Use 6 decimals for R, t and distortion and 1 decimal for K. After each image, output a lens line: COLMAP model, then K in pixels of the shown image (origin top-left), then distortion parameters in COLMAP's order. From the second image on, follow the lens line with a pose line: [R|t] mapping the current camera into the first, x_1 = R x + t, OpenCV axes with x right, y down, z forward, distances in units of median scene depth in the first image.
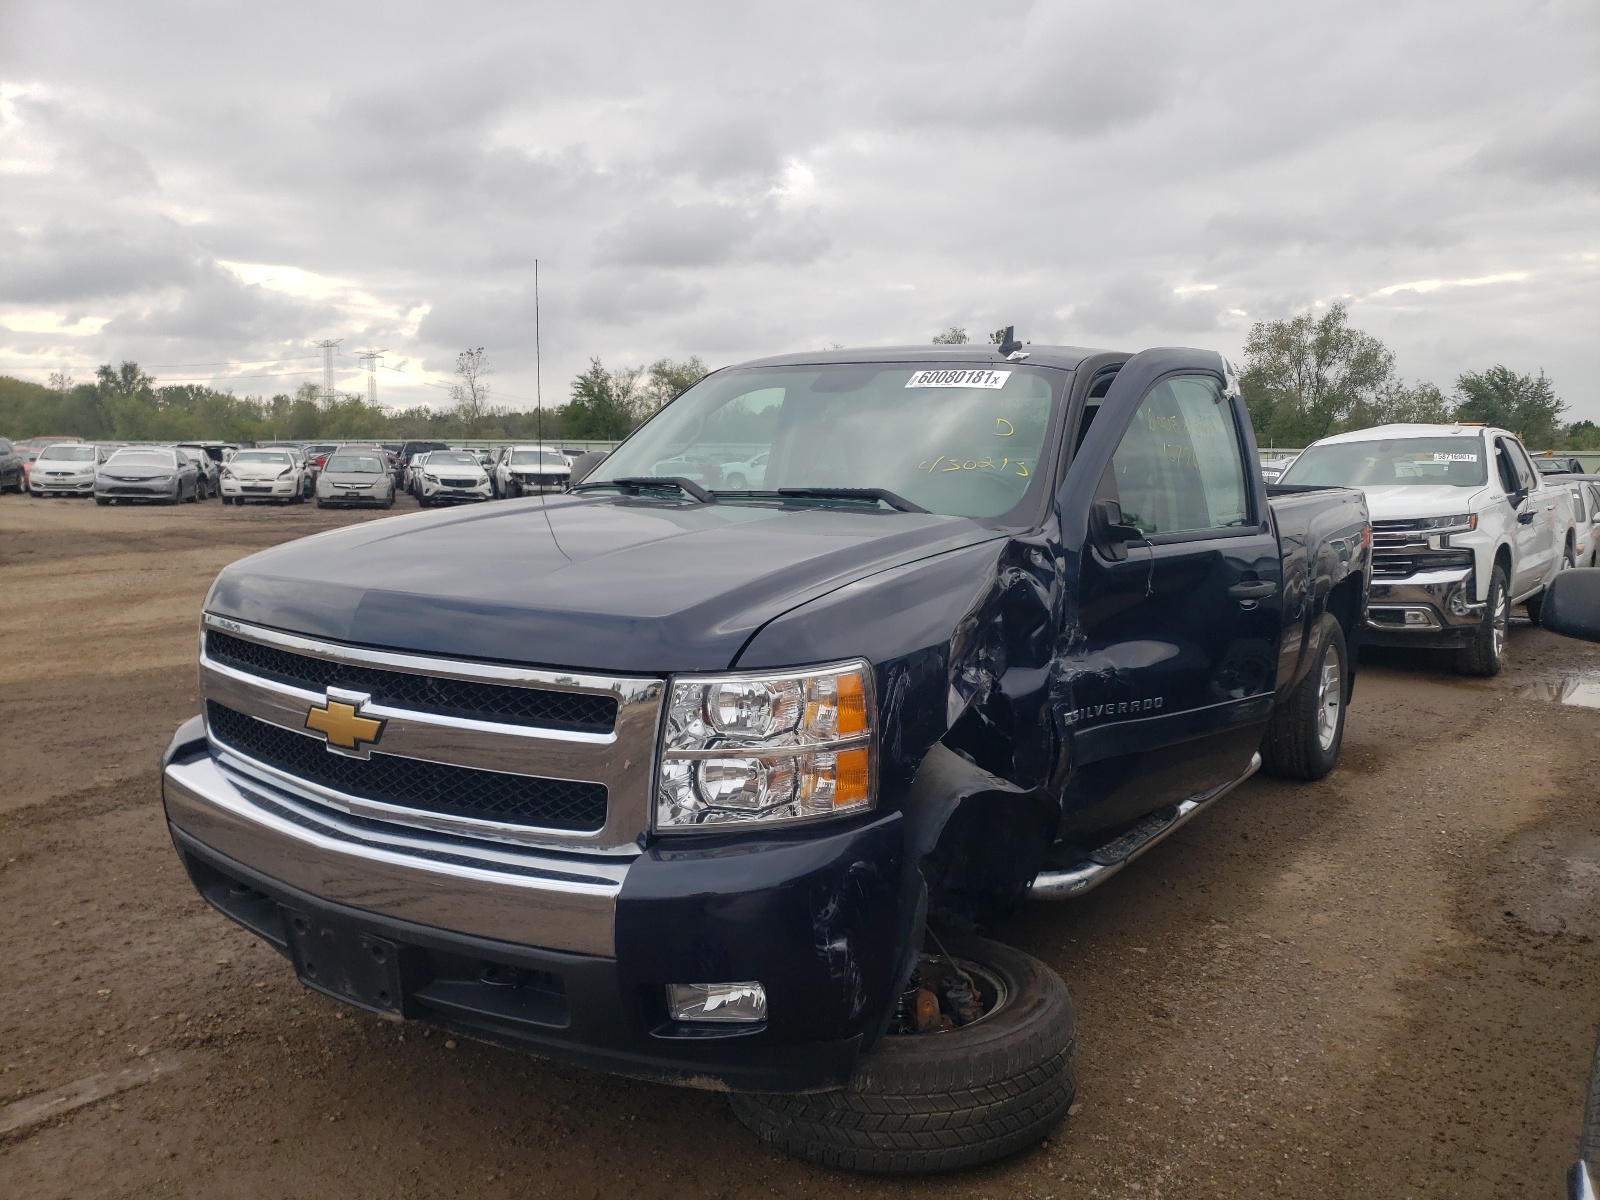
lens RADIAL K [[1181.8, 0, 800.0], [0, 1181.8, 600.0], [0, 0, 1]] dist [-0.008535, -0.006663]
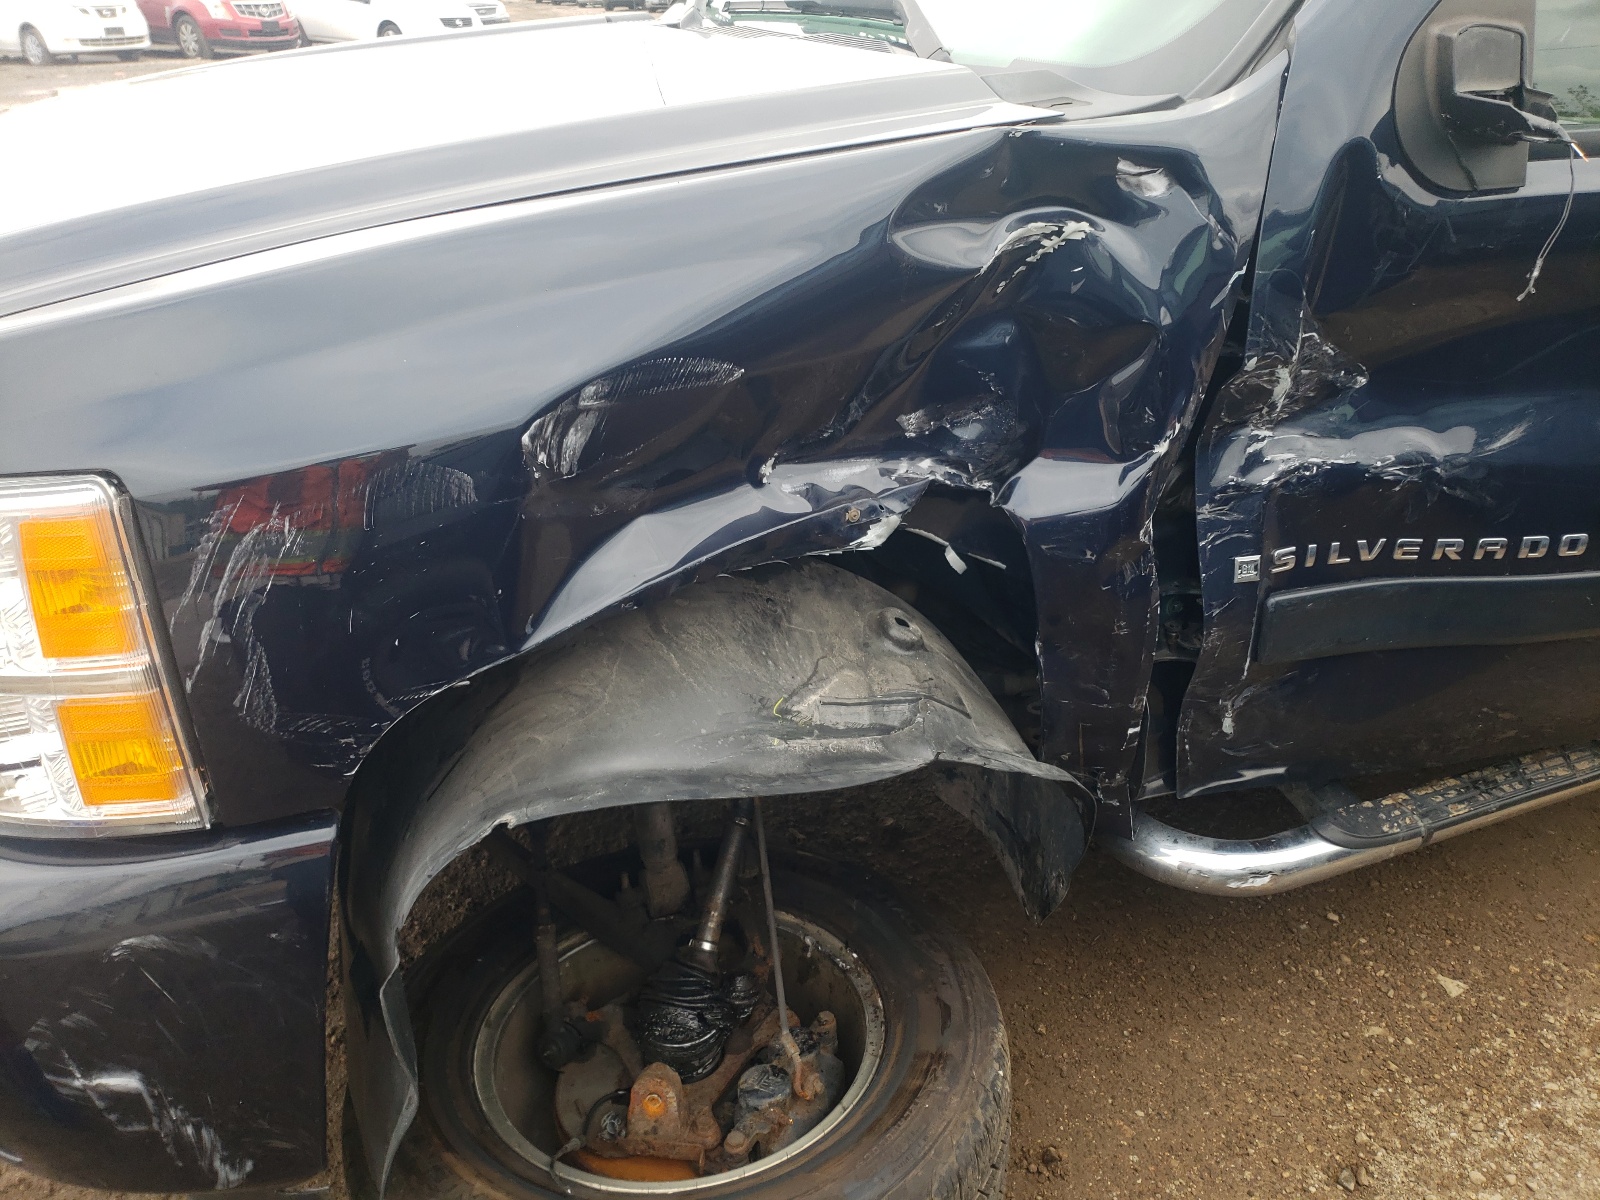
lens RADIAL K [[1181.8, 0, 800.0], [0, 1181.8, 600.0], [0, 0, 1]] dist [-0.008535, -0.006663]
pose [[0.850176, 0.207501, -0.483884, 0.299597], [-0.030158, 0.936745, 0.348710, -0.036670], [0.525634, -0.281872, 0.802657, 0.553024]]
